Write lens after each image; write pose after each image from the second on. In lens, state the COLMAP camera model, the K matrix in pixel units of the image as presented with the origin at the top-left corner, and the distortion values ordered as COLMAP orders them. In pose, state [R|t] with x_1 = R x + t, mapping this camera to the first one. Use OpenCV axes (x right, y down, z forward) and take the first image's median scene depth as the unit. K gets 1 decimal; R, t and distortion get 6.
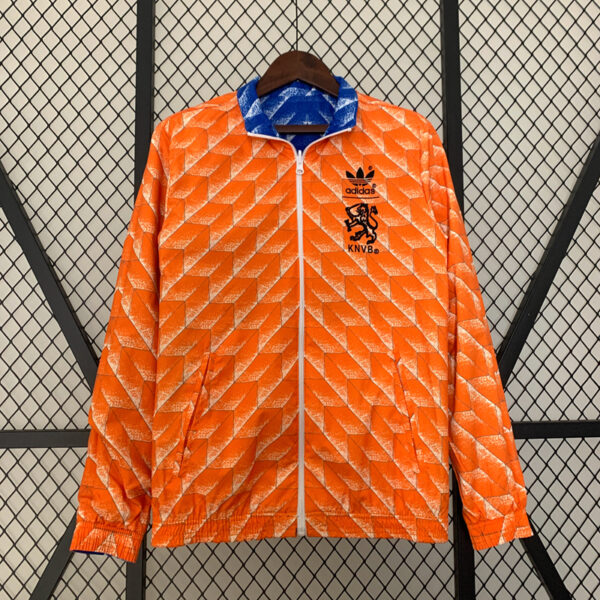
lens RADIAL K [[599.0, 0, 300.0], [0, 599.0, 300.0], [0, 0, 1]] dist [-0.000808, -0.019835]
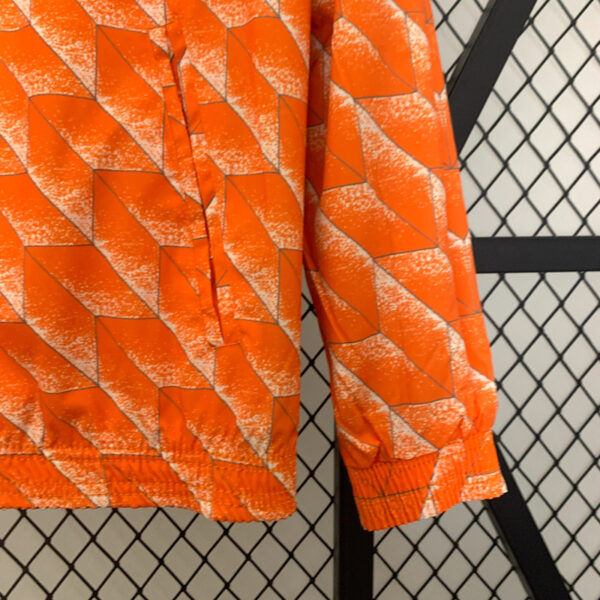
lens RADIAL K [[625.1, 0, 300.0], [0, 625.1, 300.0], [0, 0, 1]] dist [-0.006471, -0.018165]
pose [[0.998370, -0.003025, 0.056994, 0.200881], [-0.007617, 0.982600, 0.185578, 0.165443], [-0.056564, -0.185710, 0.980975, 0.546551]]
